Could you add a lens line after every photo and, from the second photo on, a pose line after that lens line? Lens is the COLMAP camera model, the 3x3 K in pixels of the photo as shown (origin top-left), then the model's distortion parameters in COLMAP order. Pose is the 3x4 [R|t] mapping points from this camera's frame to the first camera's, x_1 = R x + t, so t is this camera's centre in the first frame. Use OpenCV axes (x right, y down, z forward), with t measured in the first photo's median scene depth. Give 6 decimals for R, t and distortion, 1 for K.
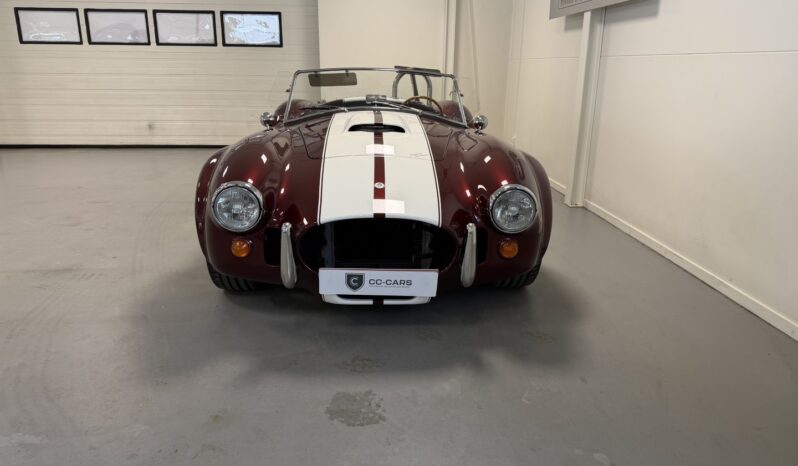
lens RADIAL K [[566.4, 0, 396.2], [0, 566.4, 234.7], [0, 0, 1]] dist [0.023288, -0.034662]
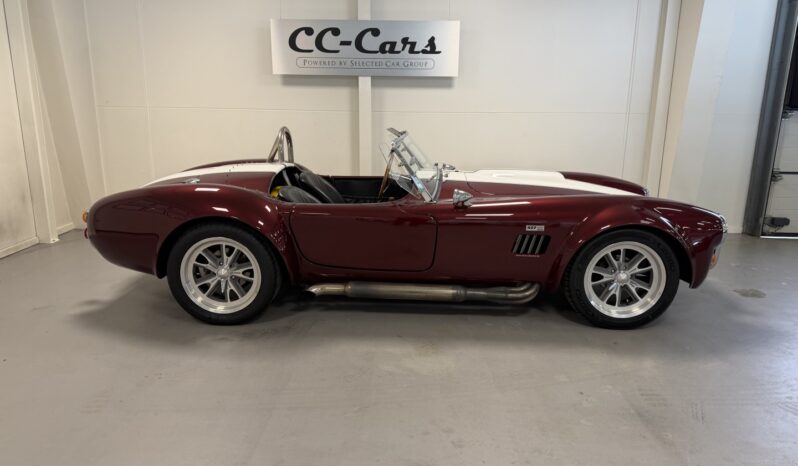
lens RADIAL K [[566.4, 0, 397.0], [0, 566.4, 241.2], [0, 0, 1]] dist [0.023288, -0.034662]
pose [[0.066725, -0.248498, 0.966332, -1.410731], [0.271640, 0.936432, 0.222052, -0.458634], [-0.960083, 0.247678, 0.129985, 1.274031]]
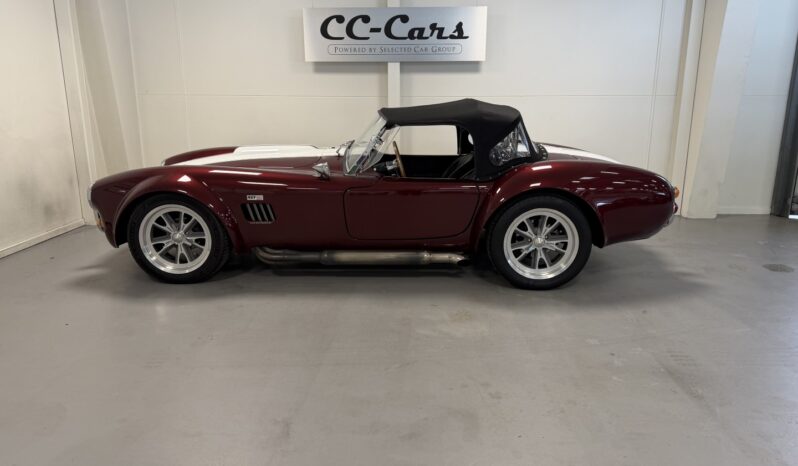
lens RADIAL K [[566.4, 0, 396.4], [0, 566.4, 234.9], [0, 0, 1]] dist [0.023288, -0.034662]
pose [[0.101562, -0.247321, 0.963596, -1.471257], [0.282772, 0.935829, 0.210390, -0.435675], [-0.953795, 0.251111, 0.164980, 1.305867]]
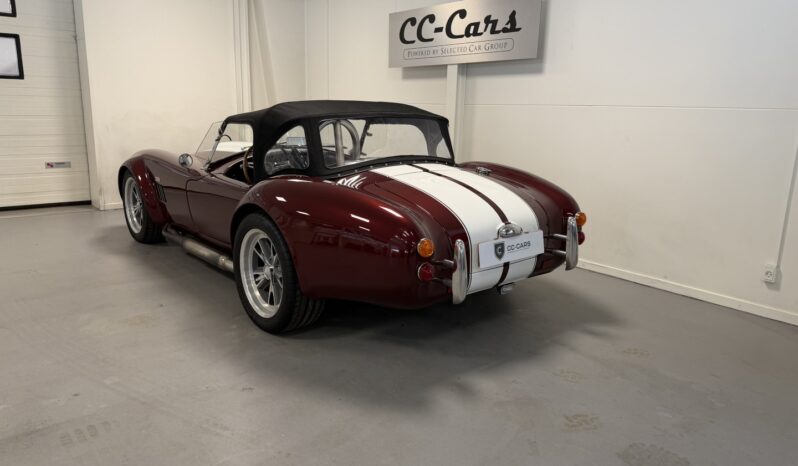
lens RADIAL K [[566.4, 0, 392.4], [0, 566.4, 231.7], [0, 0, 1]] dist [0.023288, -0.034662]
pose [[0.813339, -0.115000, 0.570312, -0.644017], [0.150444, 0.988501, -0.015226, -0.096775], [-0.562003, 0.098184, 0.821287, 0.263507]]
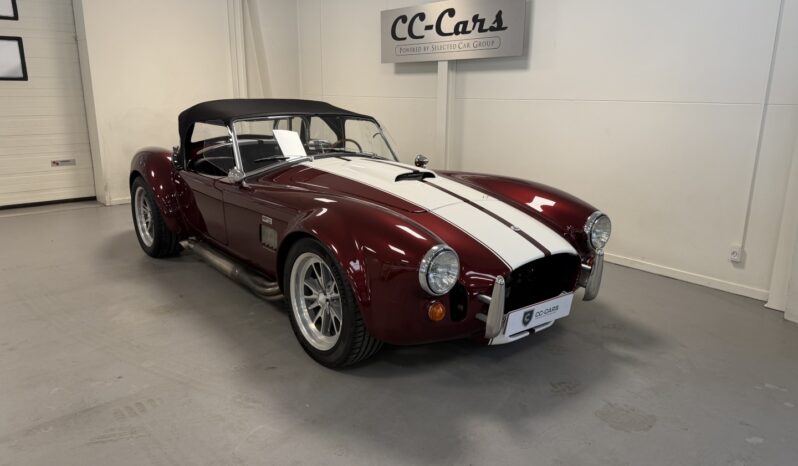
lens RADIAL K [[566.4, 0, 392.1], [0, 566.4, 233.4], [0, 0, 1]] dist [0.023288, -0.034662]
pose [[0.800035, -0.151445, 0.580525, -0.717739], [0.172989, 0.984750, 0.018498, -0.115254], [-0.574473, 0.085626, 0.814032, 0.192650]]
